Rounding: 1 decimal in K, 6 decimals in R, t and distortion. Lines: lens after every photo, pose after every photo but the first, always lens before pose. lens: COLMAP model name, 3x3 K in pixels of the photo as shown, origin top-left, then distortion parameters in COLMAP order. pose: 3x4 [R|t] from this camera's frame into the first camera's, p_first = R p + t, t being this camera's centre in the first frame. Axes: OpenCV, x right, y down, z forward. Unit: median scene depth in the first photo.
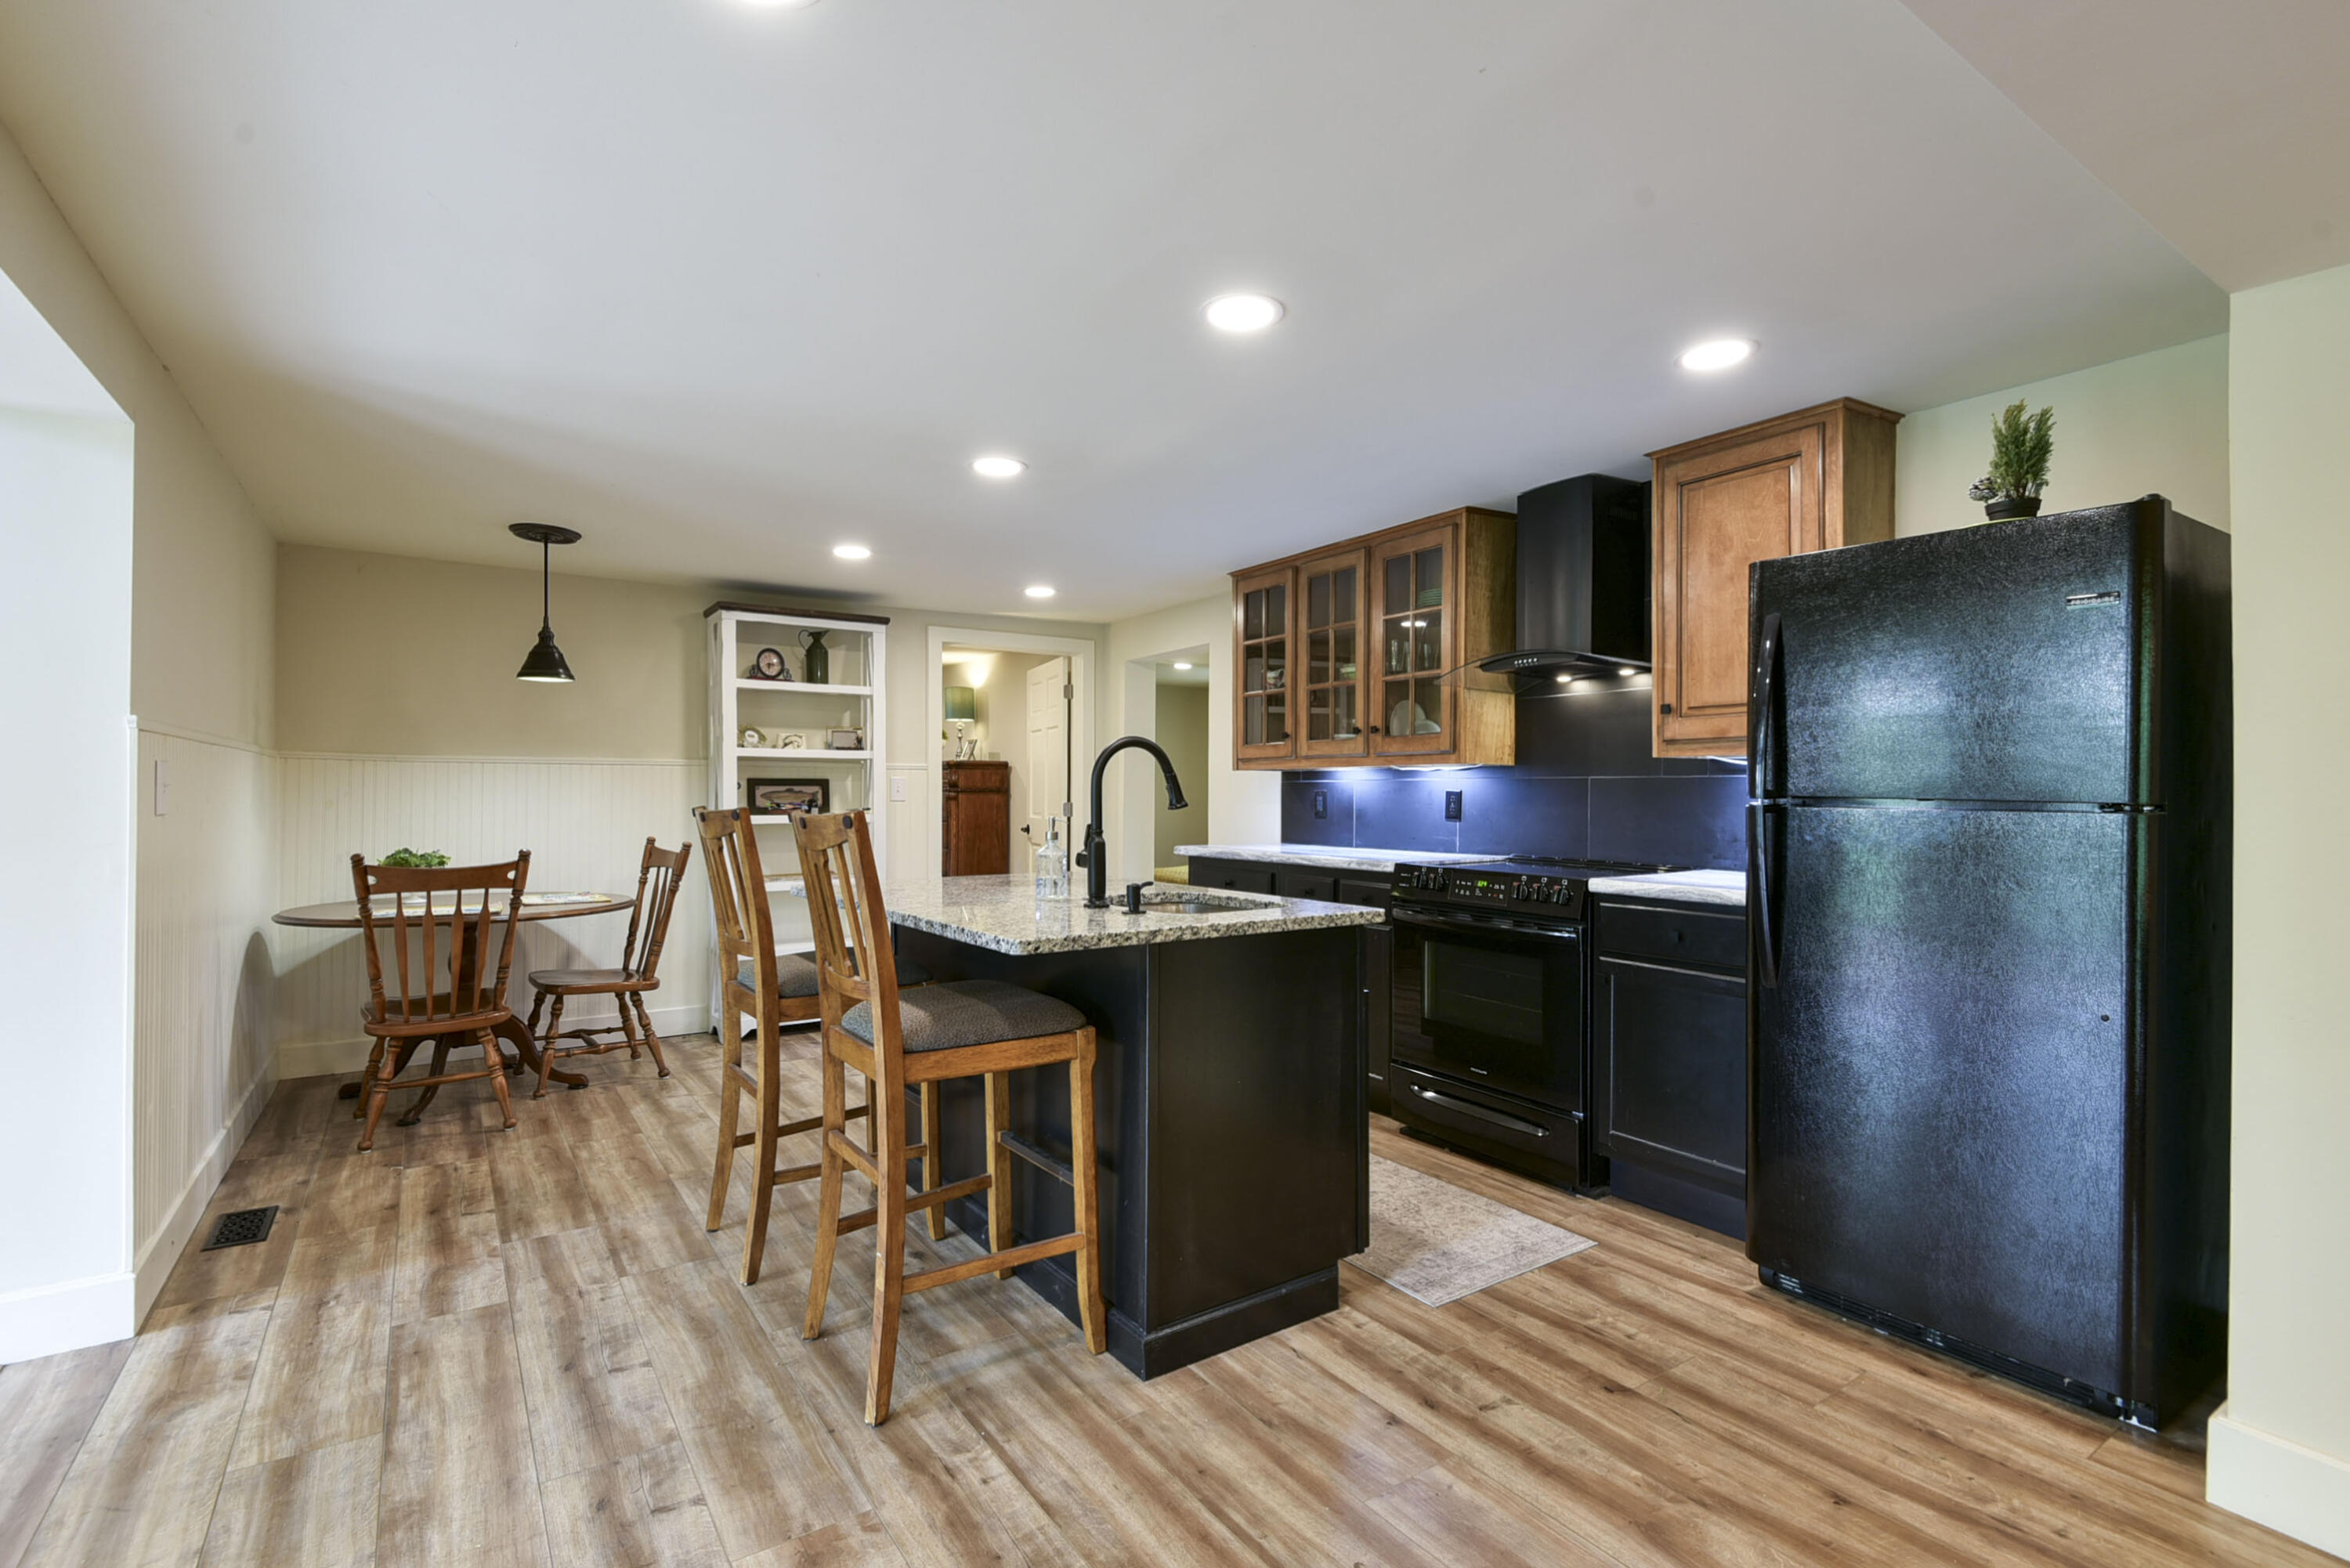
lens RADIAL K [[1100.9, 0, 1213.6], [0, 1100.9, 786.5], [0, 0, 1]] dist [0.014888, -0.011197]
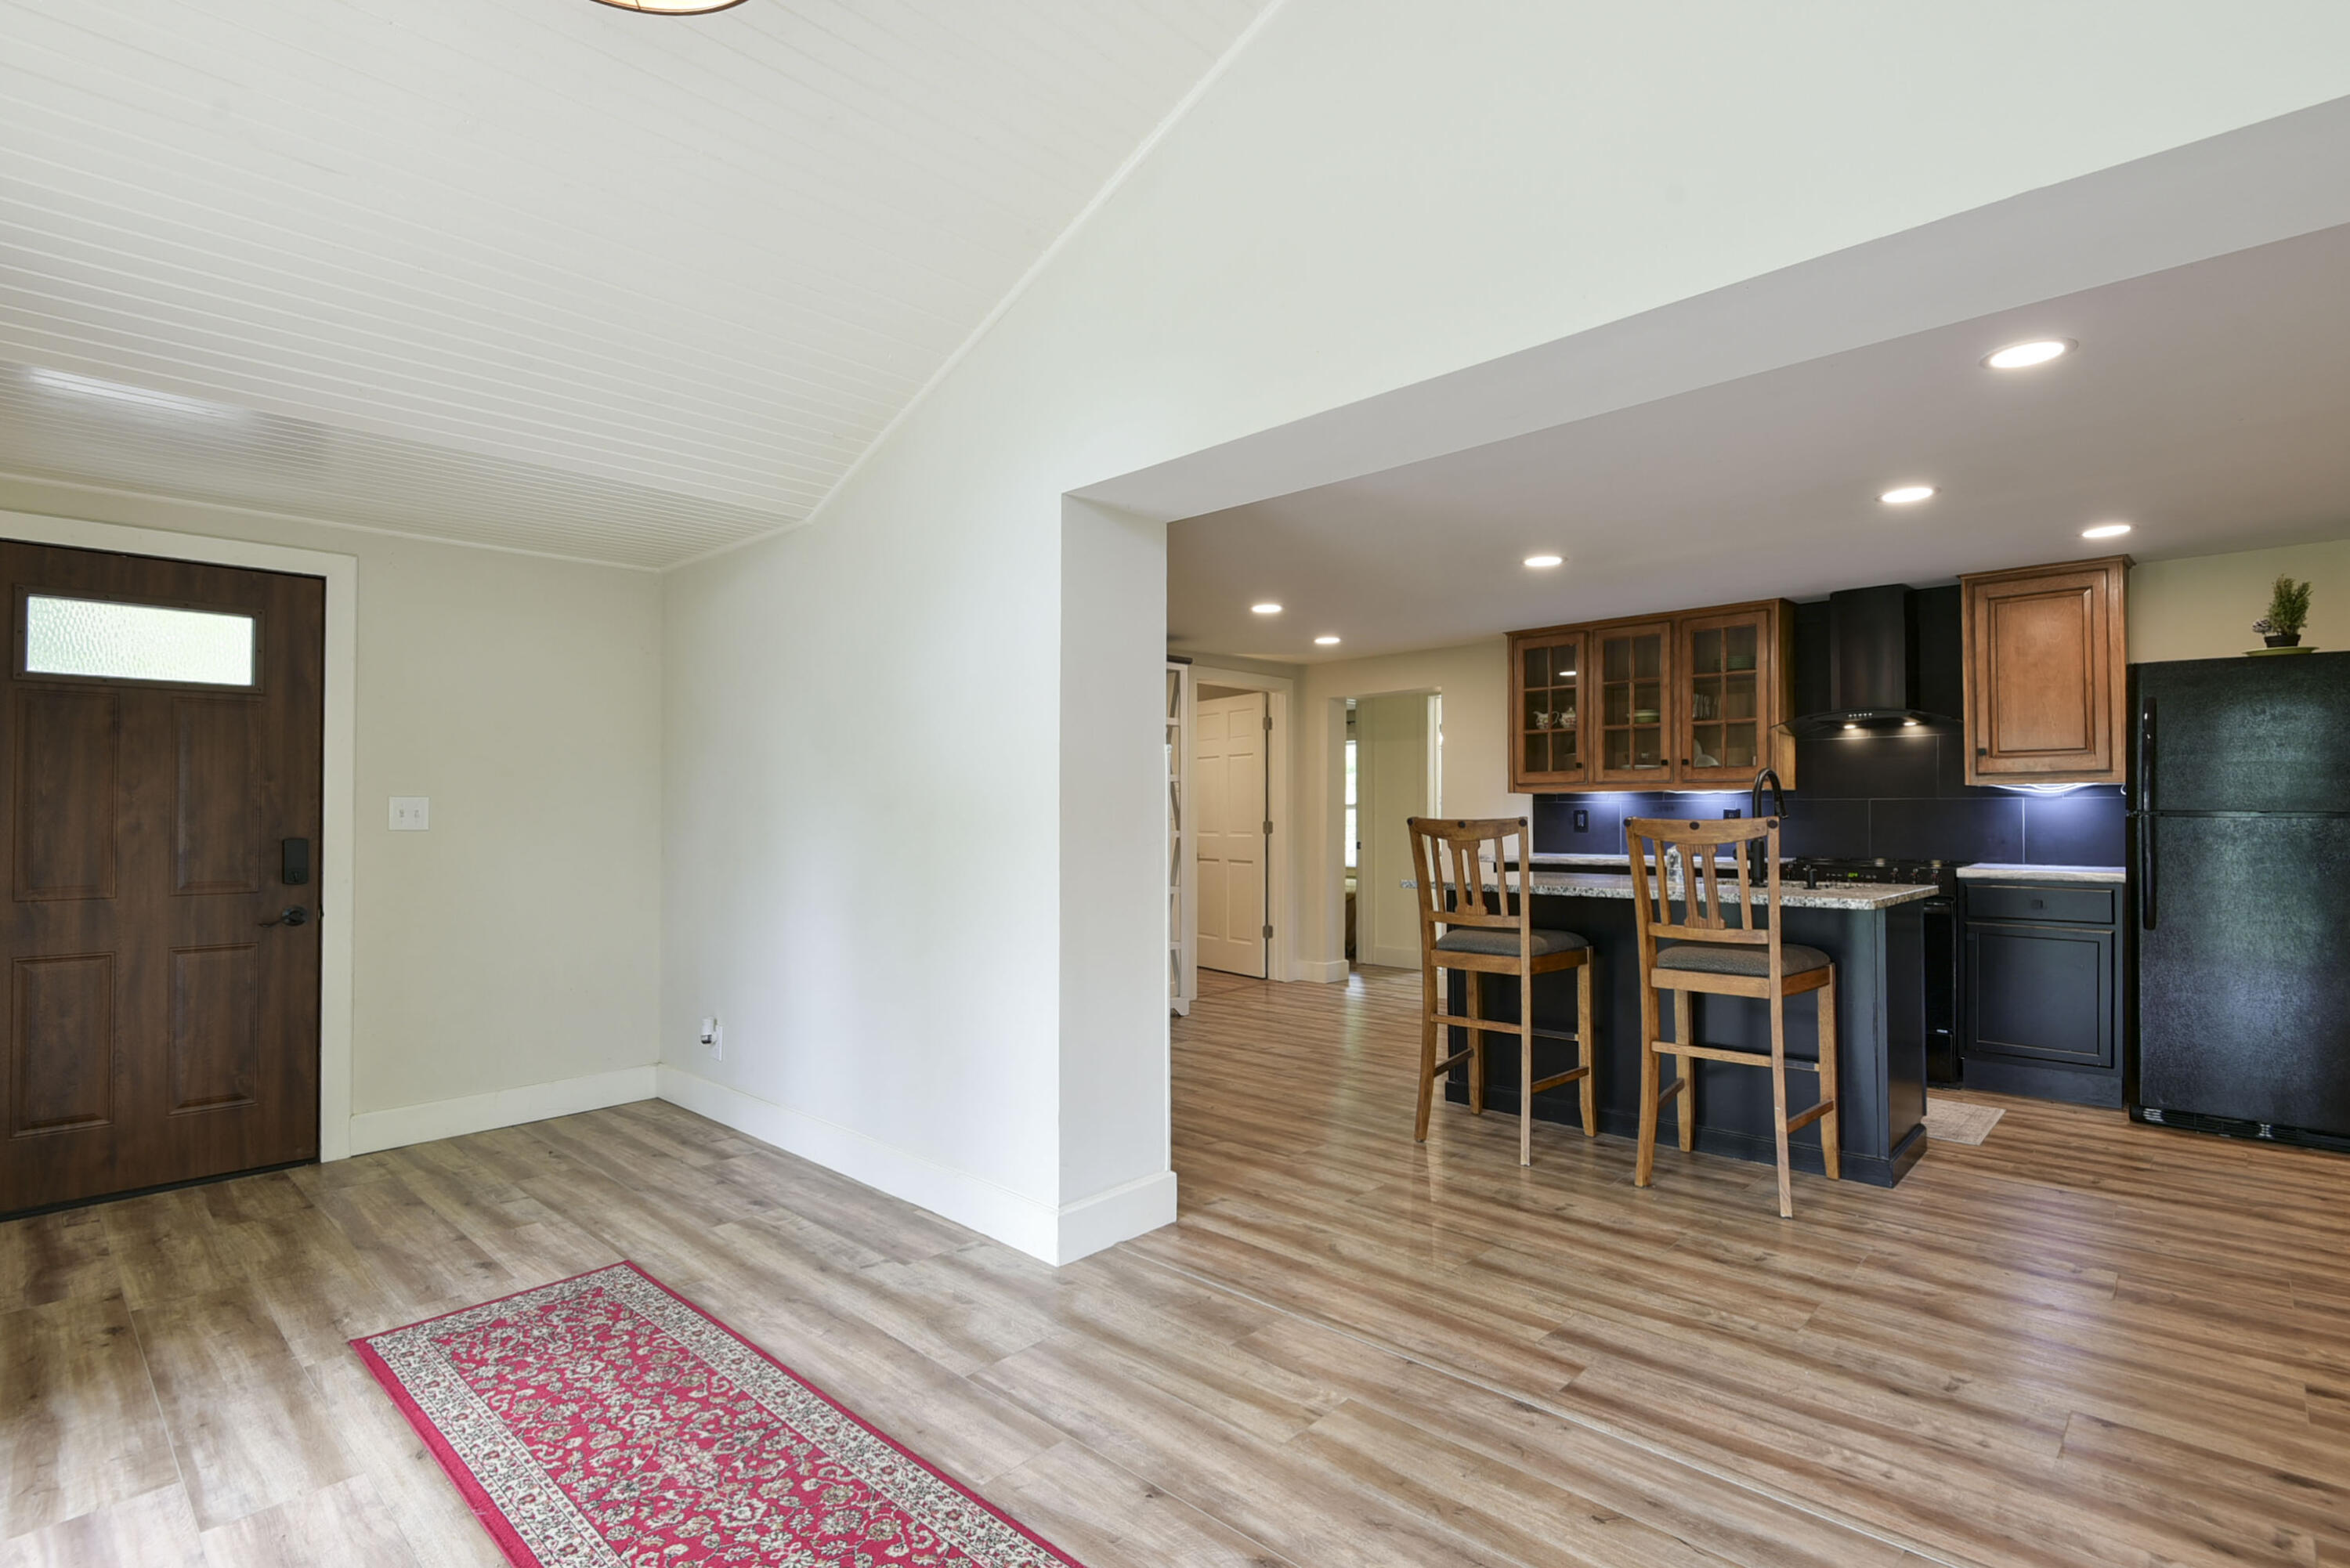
lens RADIAL K [[1100.9, 0, 1238.0], [0, 1100.9, 781.3], [0, 0, 1]] dist [0.014888, -0.011197]
pose [[0.977715, 0.007657, 0.209795, -0.612831], [-0.002184, 0.999652, -0.026304, 0.006607], [-0.209923, 0.025260, 0.977392, -0.158337]]
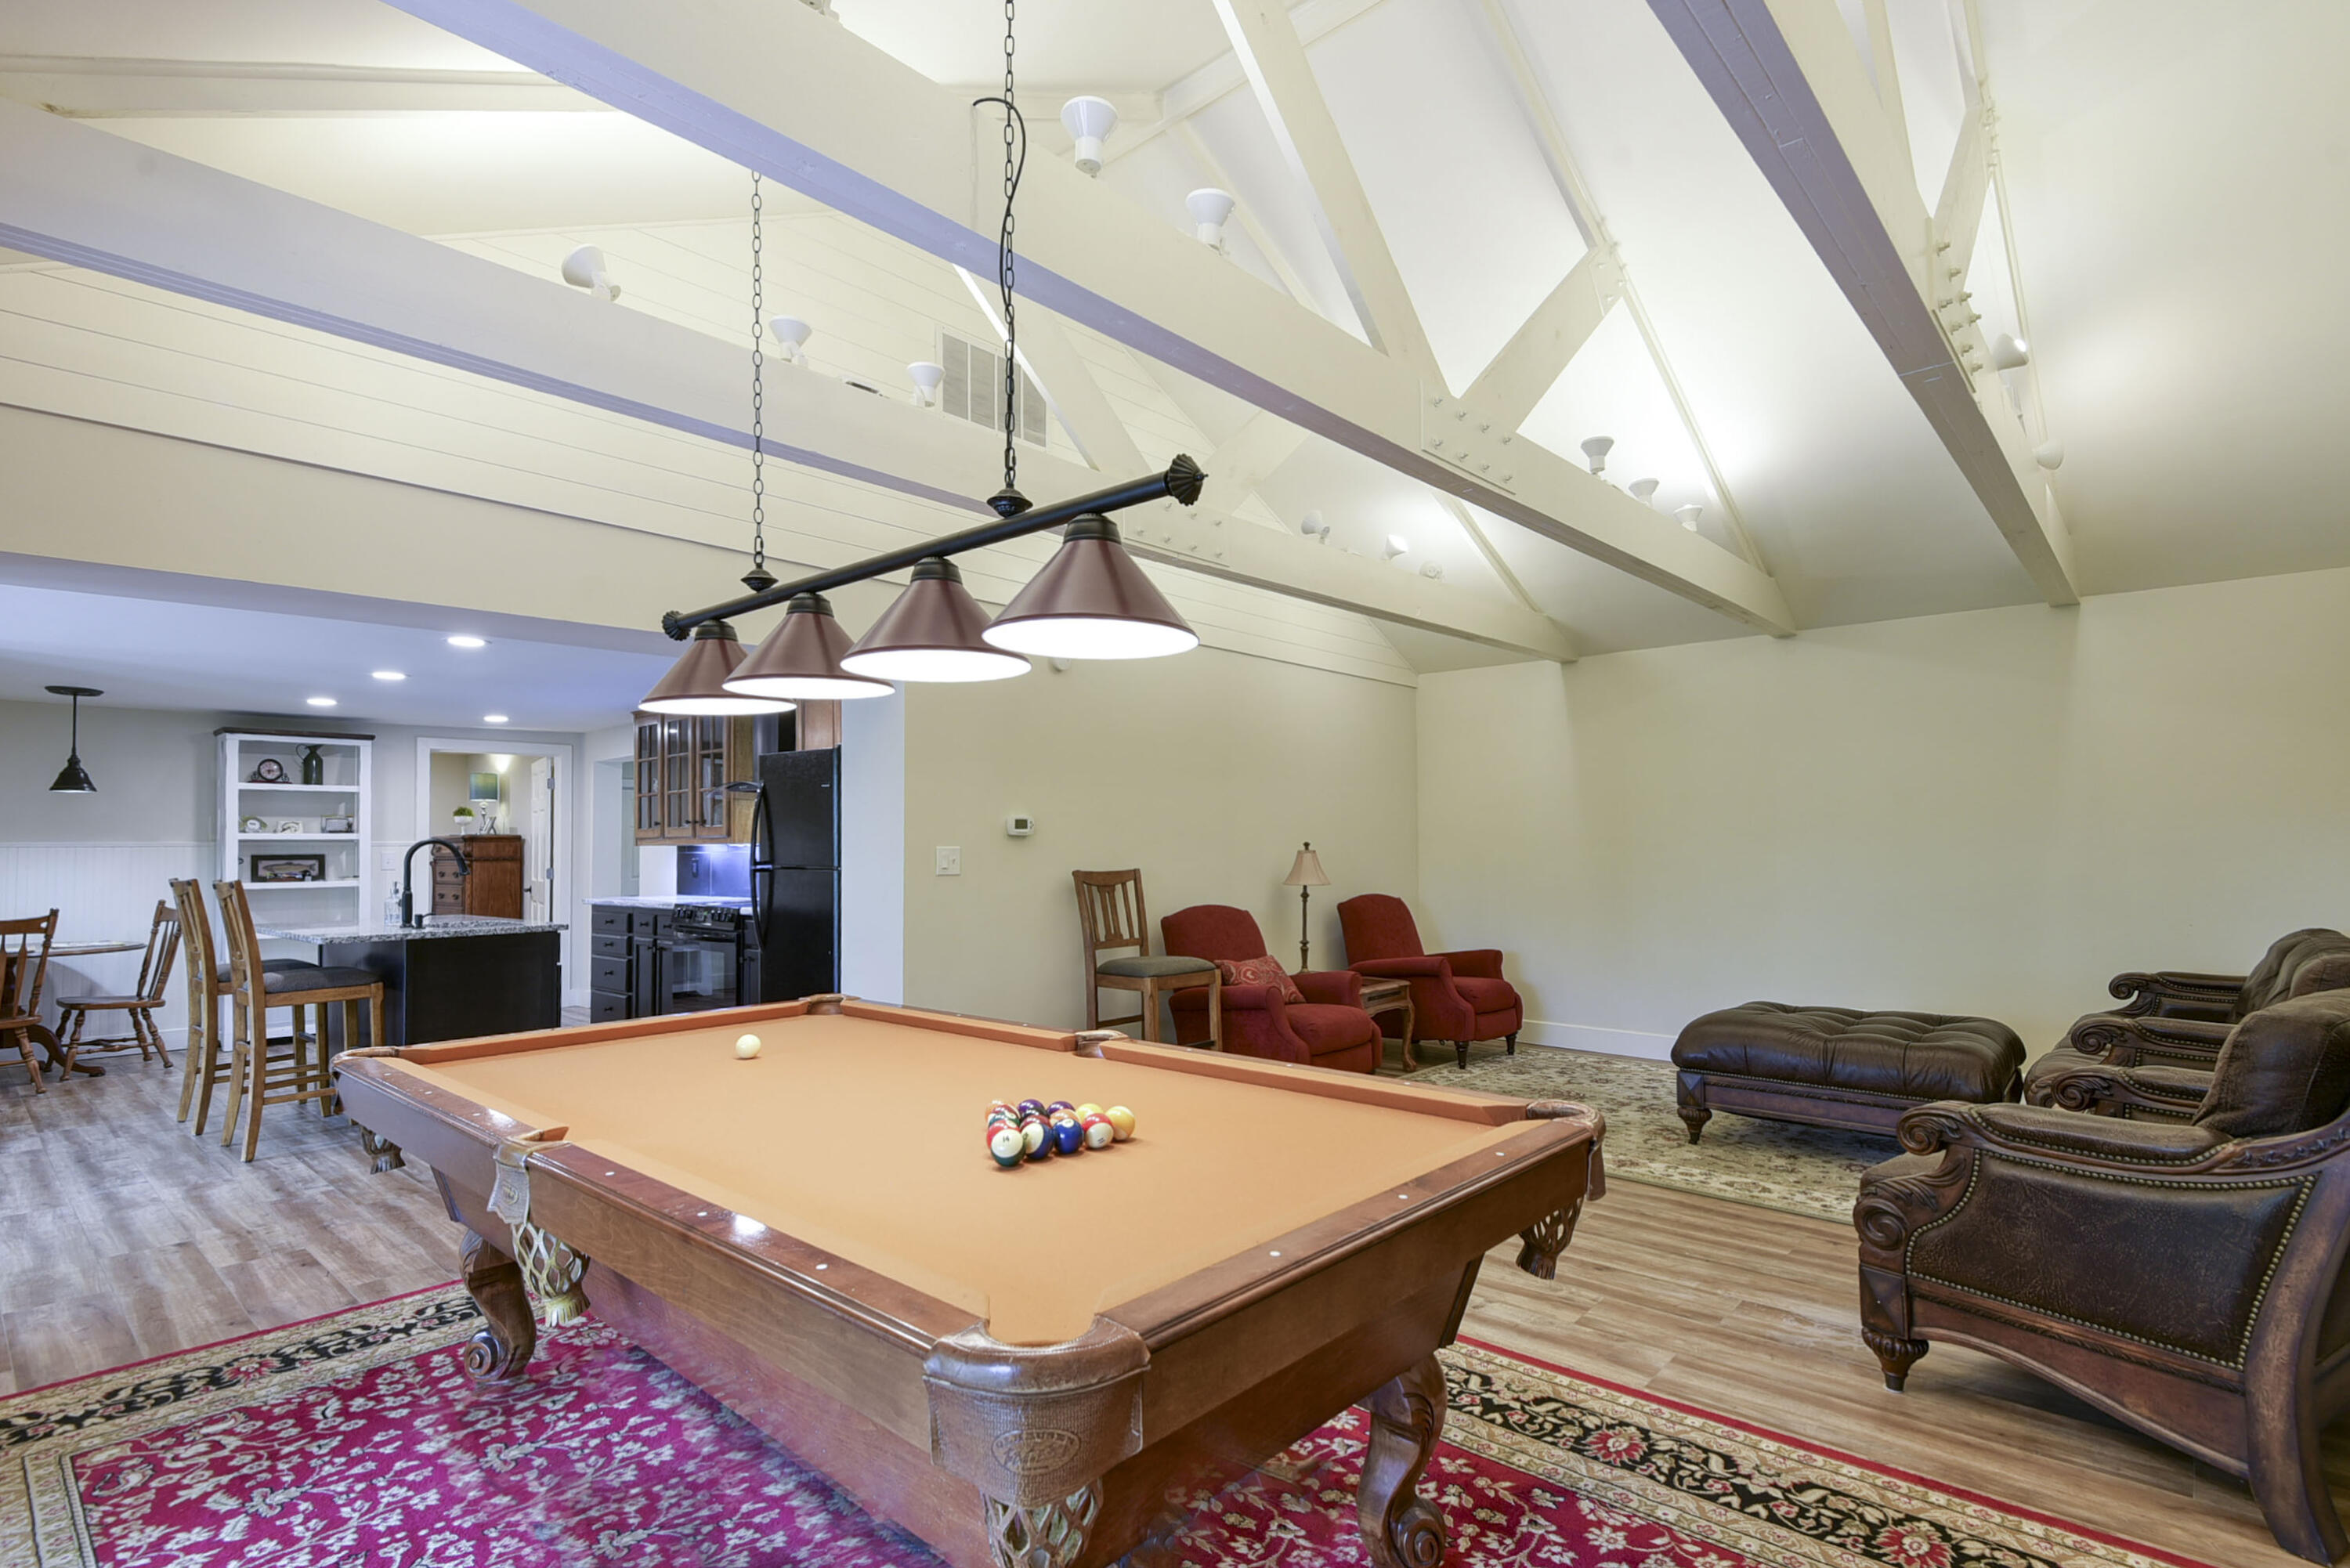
lens RADIAL K [[1100.9, 0, 1158.6], [0, 1100.9, 815.4], [0, 0, 1]] dist [0.014888, -0.011197]
pose [[0.973550, -0.004270, 0.228435, 0.424676], [0.009817, 0.999684, -0.023151, -0.016984], [-0.228264, 0.024781, 0.973284, -0.692635]]
